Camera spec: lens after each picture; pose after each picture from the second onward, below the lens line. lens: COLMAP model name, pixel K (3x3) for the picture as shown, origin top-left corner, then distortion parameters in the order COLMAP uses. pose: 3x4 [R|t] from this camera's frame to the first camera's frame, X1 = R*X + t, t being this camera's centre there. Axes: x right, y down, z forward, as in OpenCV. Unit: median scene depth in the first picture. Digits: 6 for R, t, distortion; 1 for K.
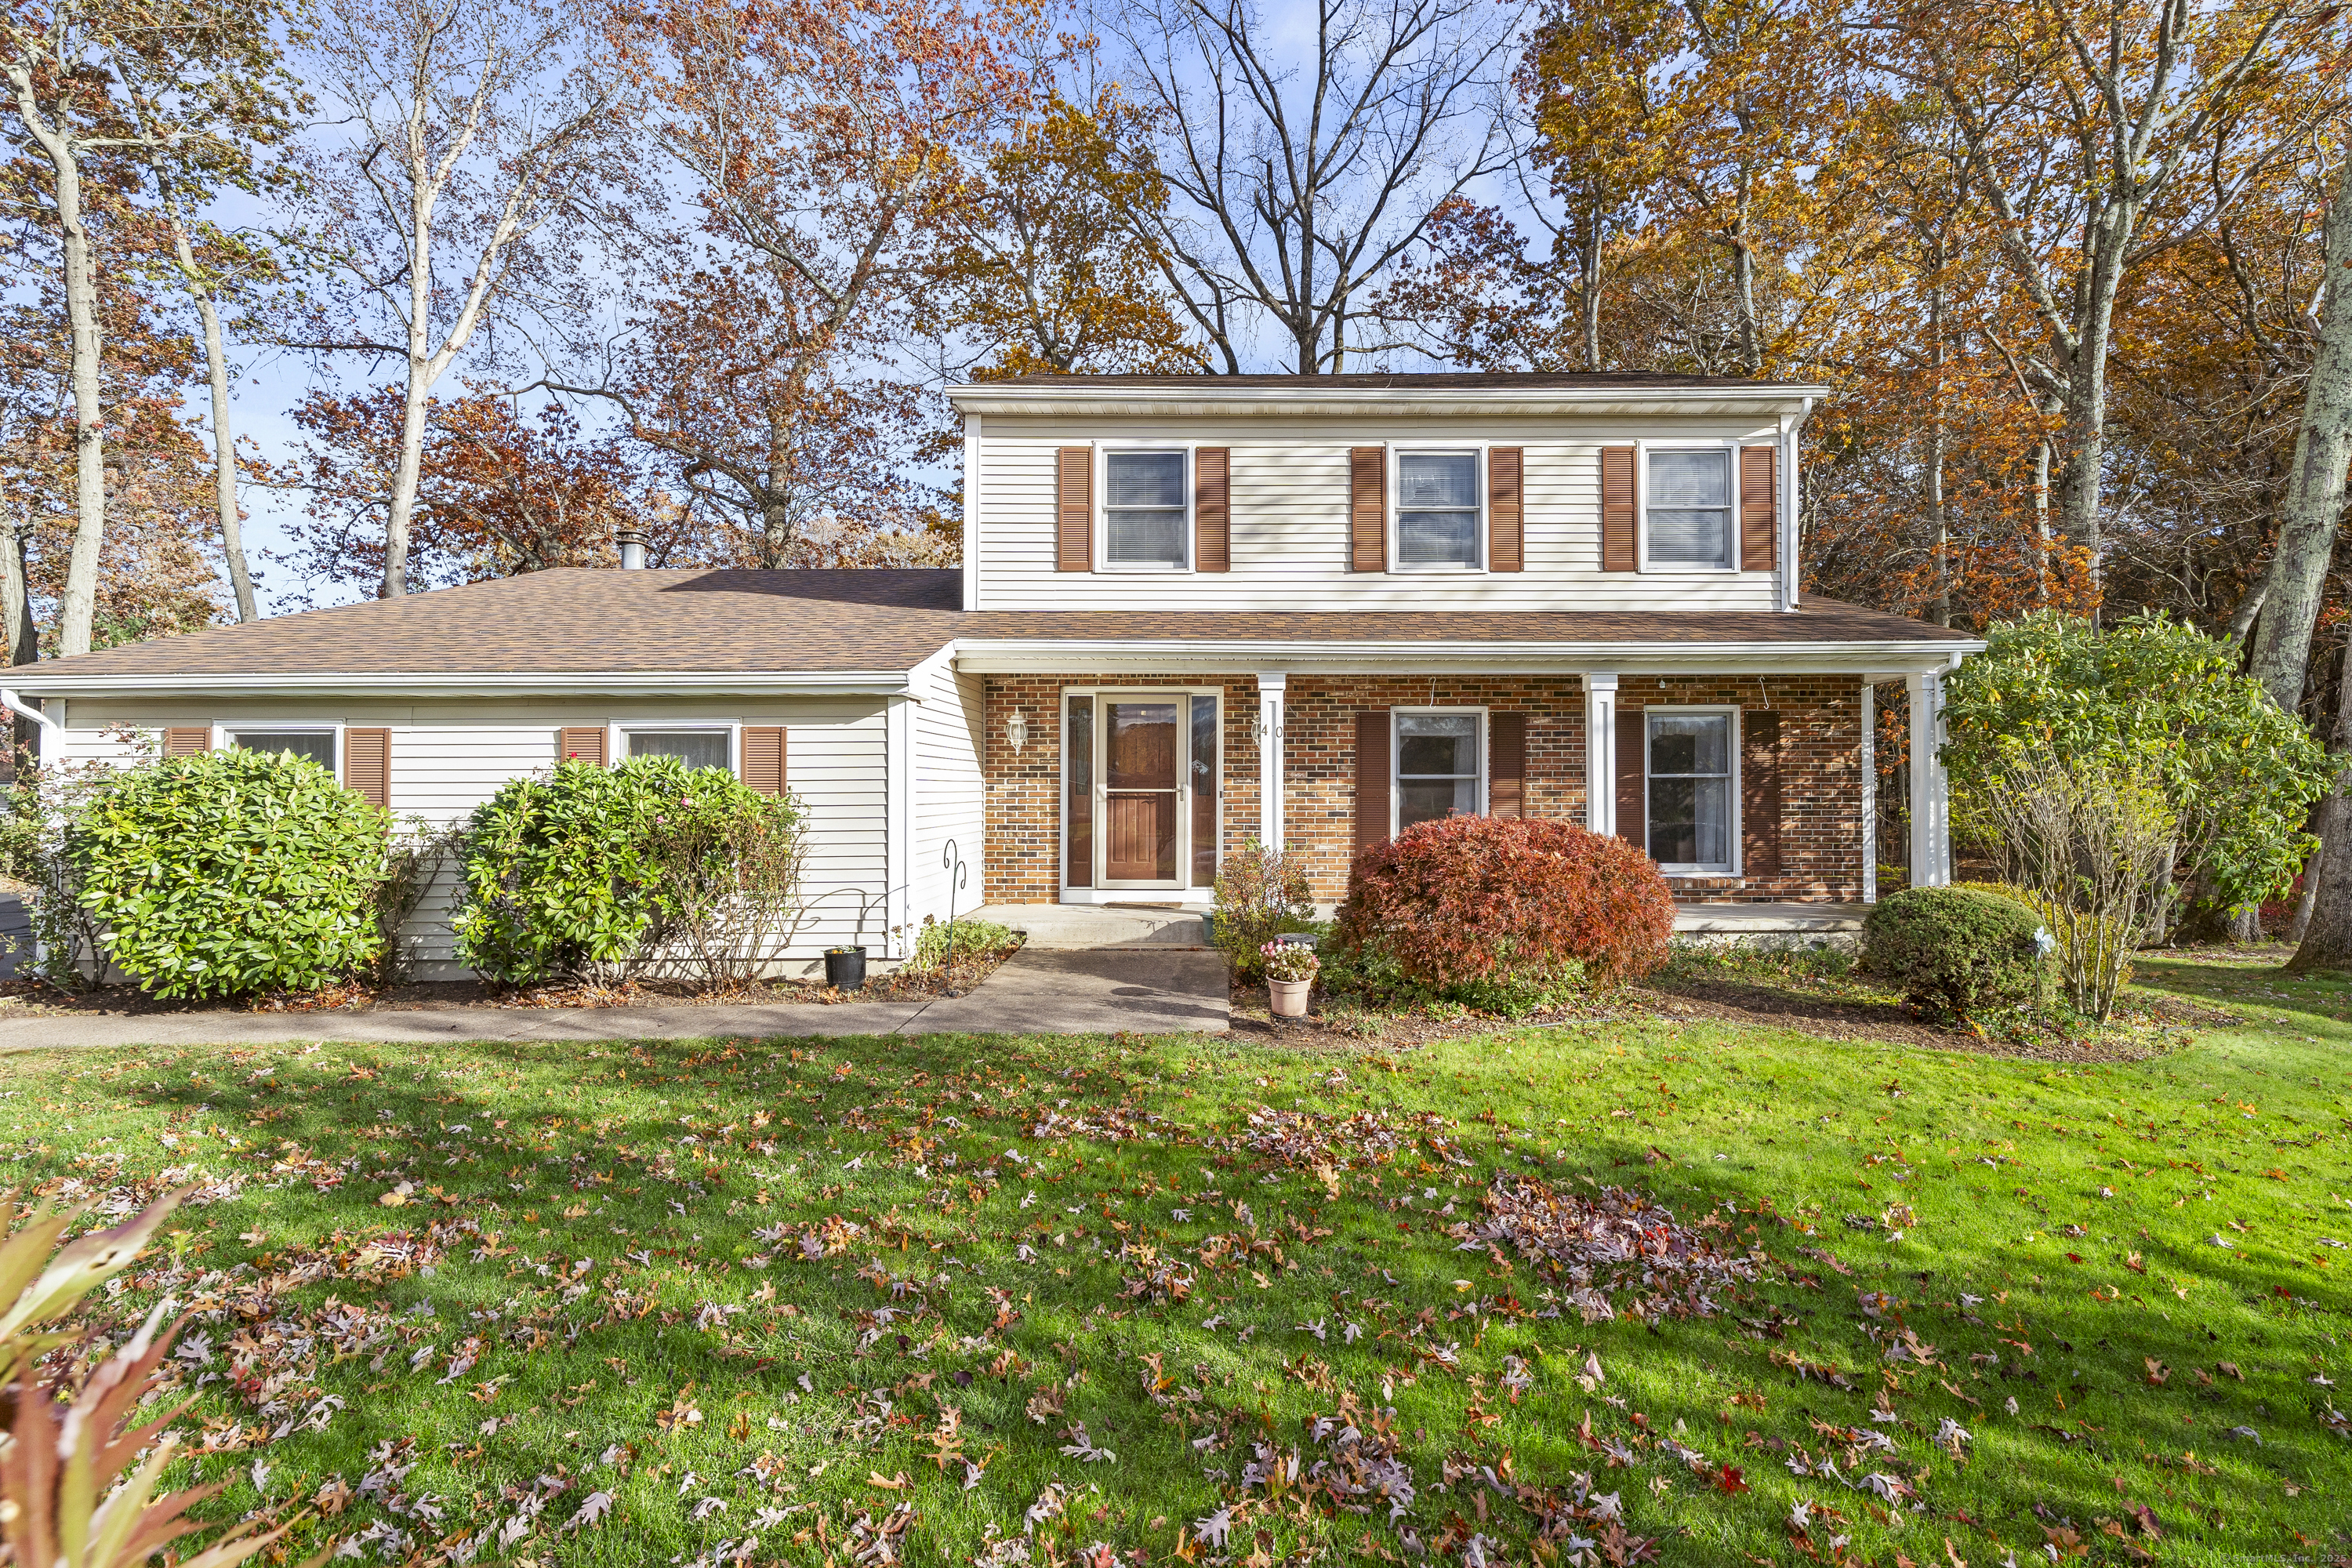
lens RADIAL K [[1033.0, 0, 1268.0], [0, 1033.0, 773.1], [0, 0, 1]] dist [-0.000020, 0.000217]
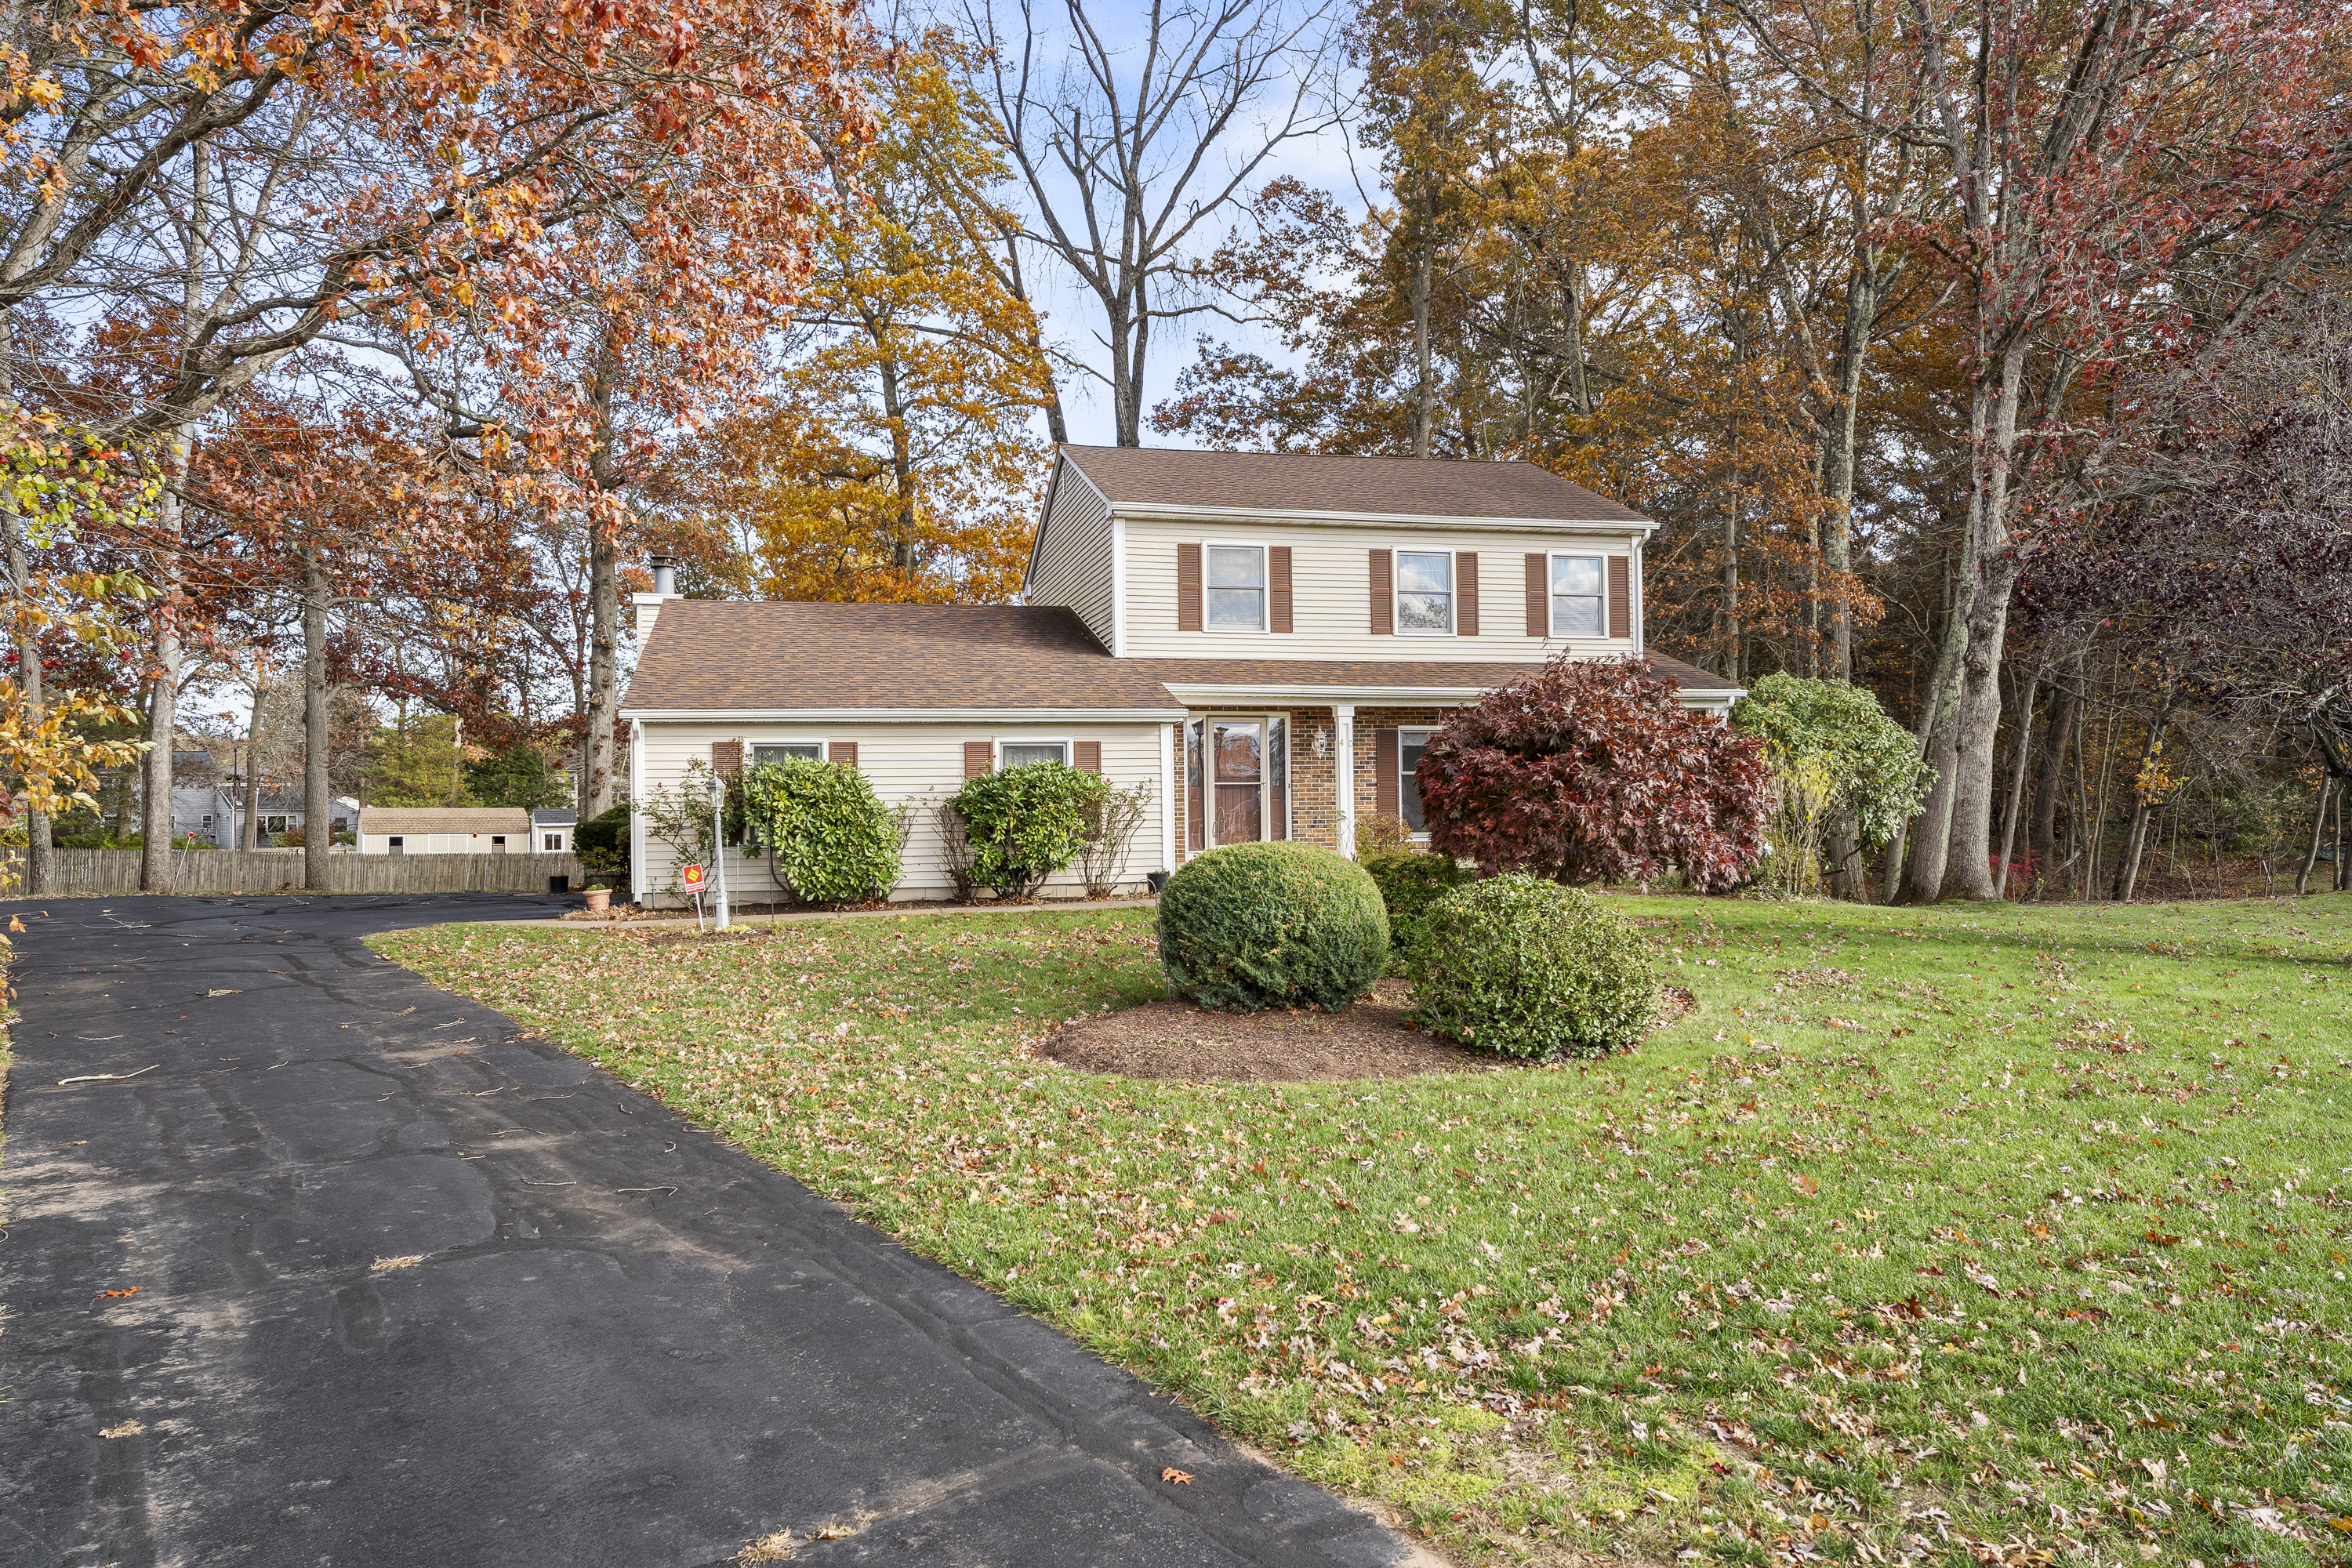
lens RADIAL K [[1543.8, 0, 1176.3], [0, 1543.8, 827.0], [0, 0, 1]] dist [-0.028156, -0.000145]
pose [[0.974125, -0.012554, 0.225662, -0.693036], [0.006610, 0.999611, 0.027078, 0.019749], [-0.225914, -0.024885, 0.973829, -1.088000]]
